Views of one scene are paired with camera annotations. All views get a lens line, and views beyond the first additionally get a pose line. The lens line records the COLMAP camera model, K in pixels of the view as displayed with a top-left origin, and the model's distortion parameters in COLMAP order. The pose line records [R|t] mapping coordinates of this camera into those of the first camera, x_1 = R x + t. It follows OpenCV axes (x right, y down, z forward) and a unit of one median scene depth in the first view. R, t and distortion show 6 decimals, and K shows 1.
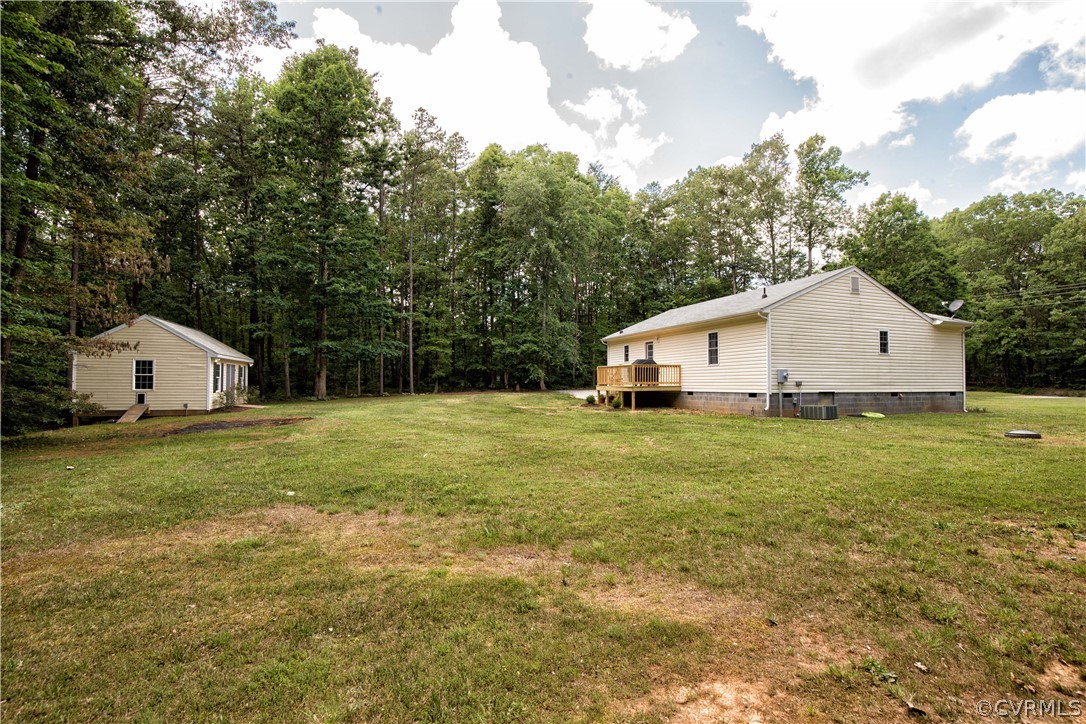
lens RADIAL K [[497.4, 0, 543.0], [0, 497.4, 362.0], [0, 0, 1]] dist [-0.034243, -0.000444]
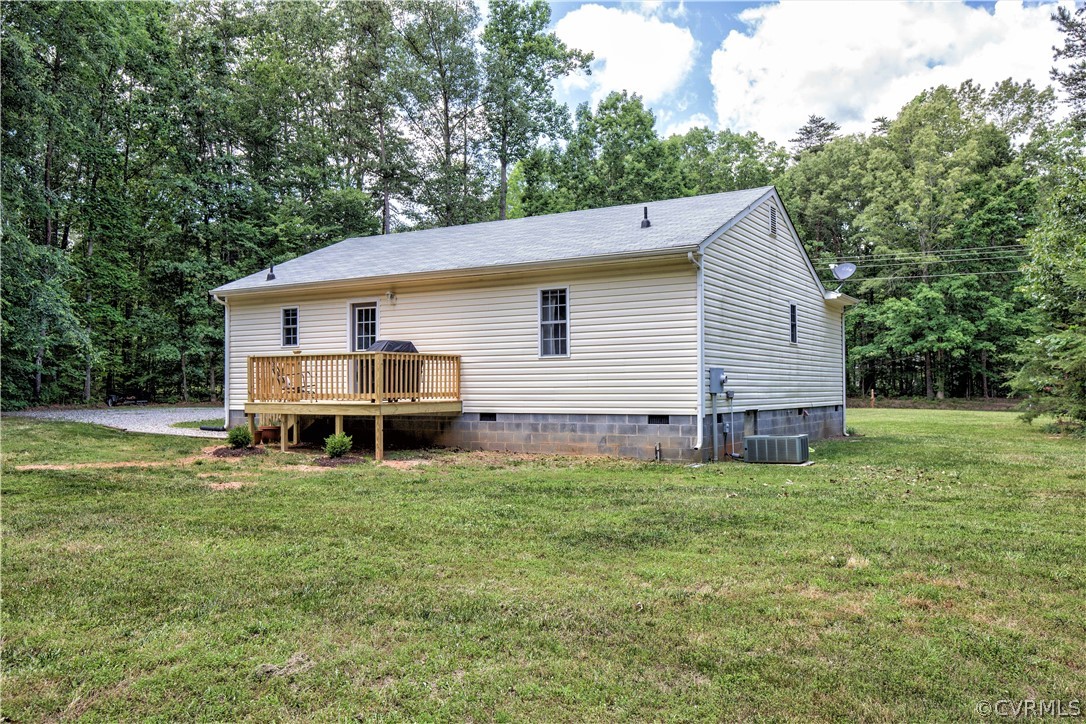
lens RADIAL K [[866.9, 0, 543.0], [0, 866.9, 362.0], [0, 0, 1]] dist [0.027512, -0.000157]
pose [[0.766833, 0.012988, 0.641715, -0.186448], [-0.020597, 0.999778, 0.004377, 0.006960], [-0.641516, -0.016574, 0.766931, 0.341835]]
